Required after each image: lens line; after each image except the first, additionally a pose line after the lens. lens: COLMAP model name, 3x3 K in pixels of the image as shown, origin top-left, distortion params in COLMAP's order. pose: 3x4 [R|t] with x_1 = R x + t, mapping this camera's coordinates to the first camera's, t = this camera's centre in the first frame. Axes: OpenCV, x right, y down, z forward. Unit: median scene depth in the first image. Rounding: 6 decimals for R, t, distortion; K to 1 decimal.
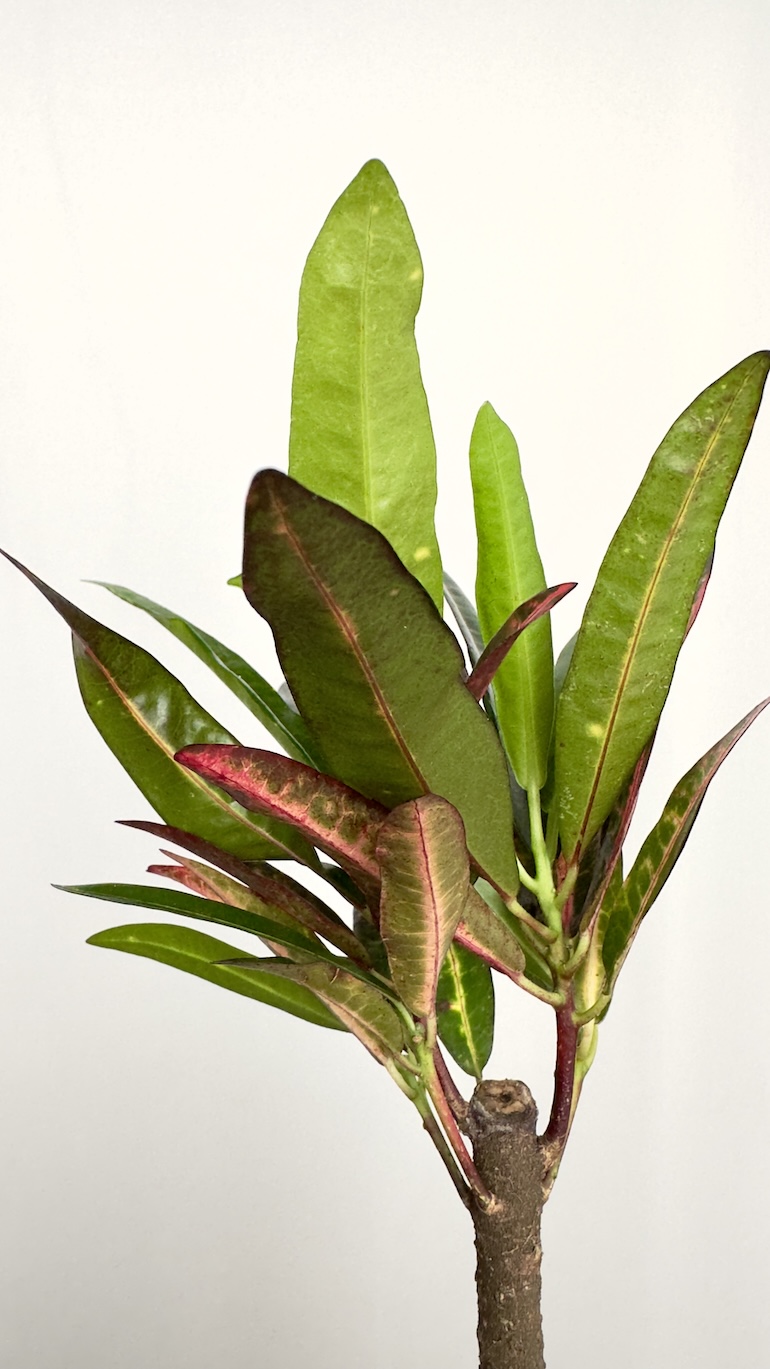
lens RADIAL K [[969.3, 0, 268.8], [0, 969.3, 636.2], [0, 0, 1]] dist [-0.033442, -0.003097]
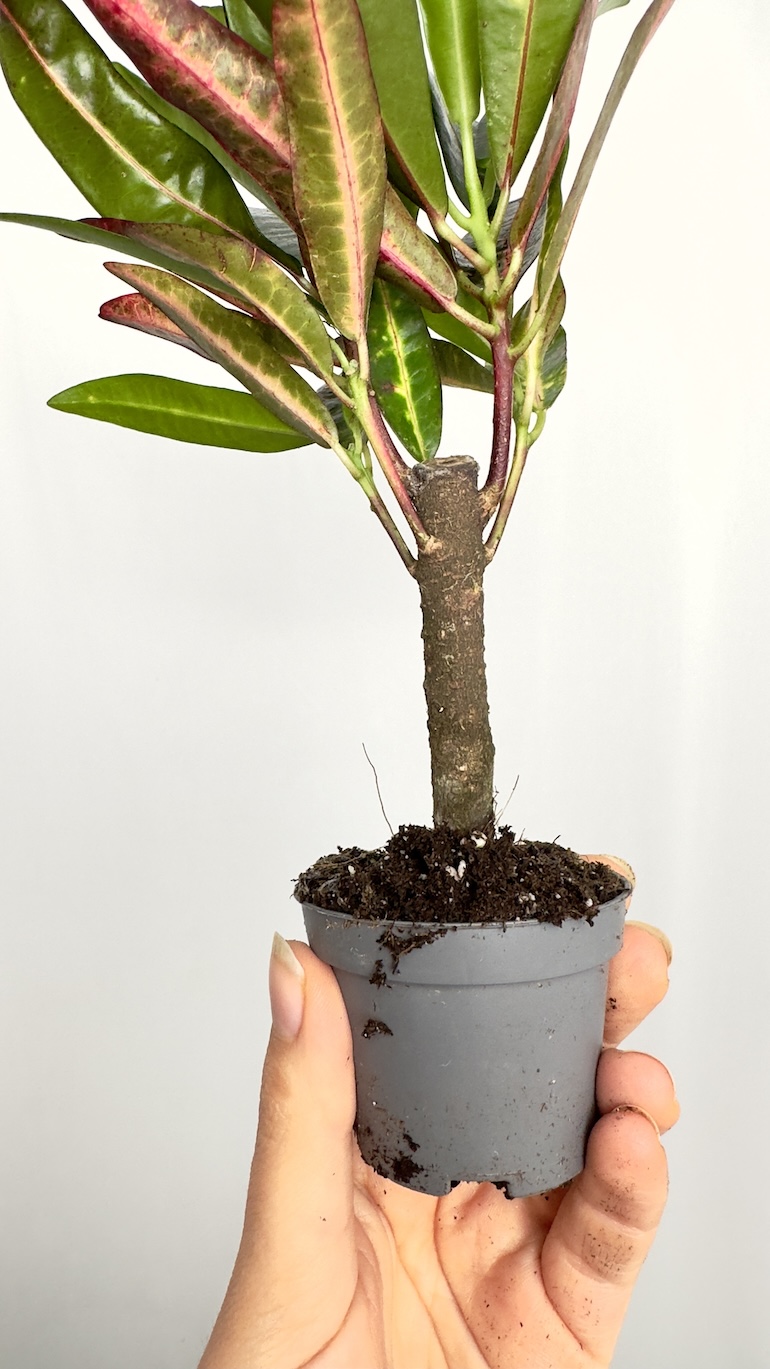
lens RADIAL K [[969.3, 0, 268.8], [0, 969.3, 636.2], [0, 0, 1]] dist [-0.033442, -0.003097]
pose [[0.998294, -0.038780, -0.043653, 0.101974], [0.045883, 0.983374, 0.175701, 0.505773], [0.036114, -0.177404, 0.983475, -0.044582]]
